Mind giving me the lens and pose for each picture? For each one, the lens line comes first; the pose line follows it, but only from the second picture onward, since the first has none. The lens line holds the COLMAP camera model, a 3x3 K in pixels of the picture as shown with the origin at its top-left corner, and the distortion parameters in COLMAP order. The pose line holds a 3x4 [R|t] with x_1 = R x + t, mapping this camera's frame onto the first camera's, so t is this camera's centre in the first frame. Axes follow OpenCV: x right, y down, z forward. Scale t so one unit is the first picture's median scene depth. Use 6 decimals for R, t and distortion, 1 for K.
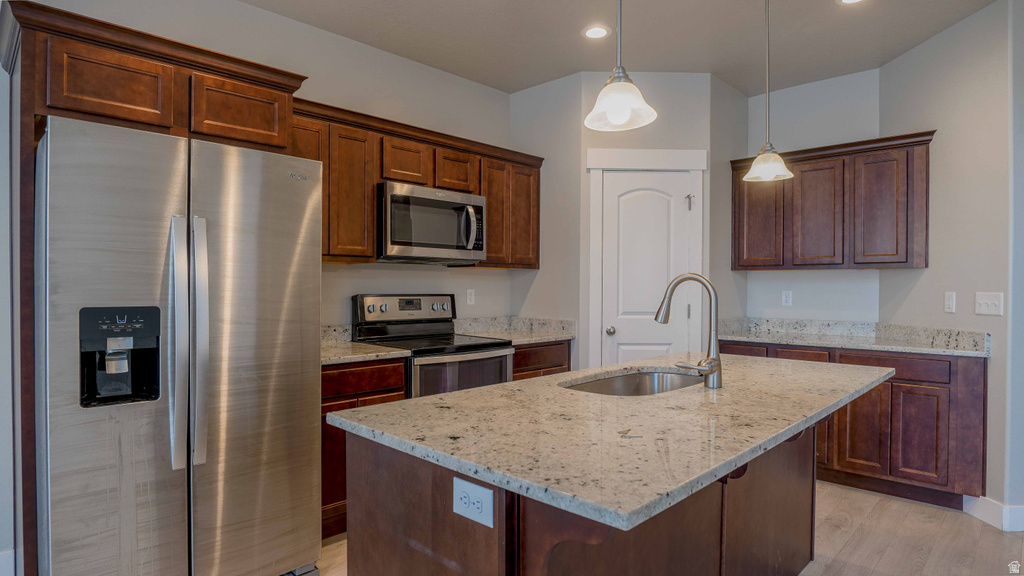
lens RADIAL K [[557.0, 0, 507.9], [0, 557.0, 291.3], [0, 0, 1]] dist [-0.044130, 0.013818]
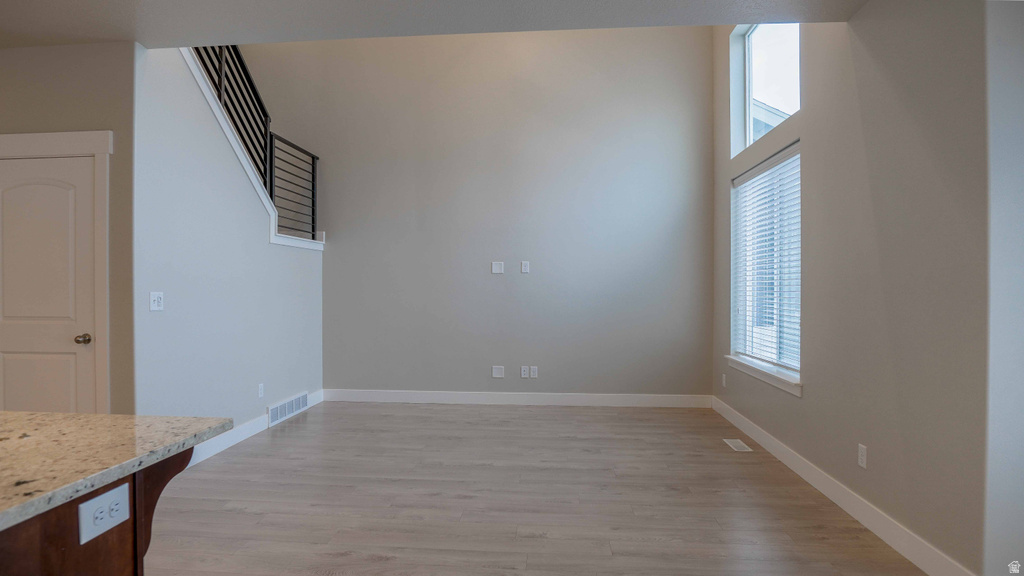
lens RADIAL K [[557.0, 0, 507.9], [0, 557.0, 291.3], [0, 0, 1]] dist [-0.044130, 0.013818]
pose [[-0.638489, -0.007805, 0.769591, -0.442963], [0.004310, 0.999897, 0.013717, -0.005280], [-0.769619, 0.012075, -0.638389, 0.379119]]
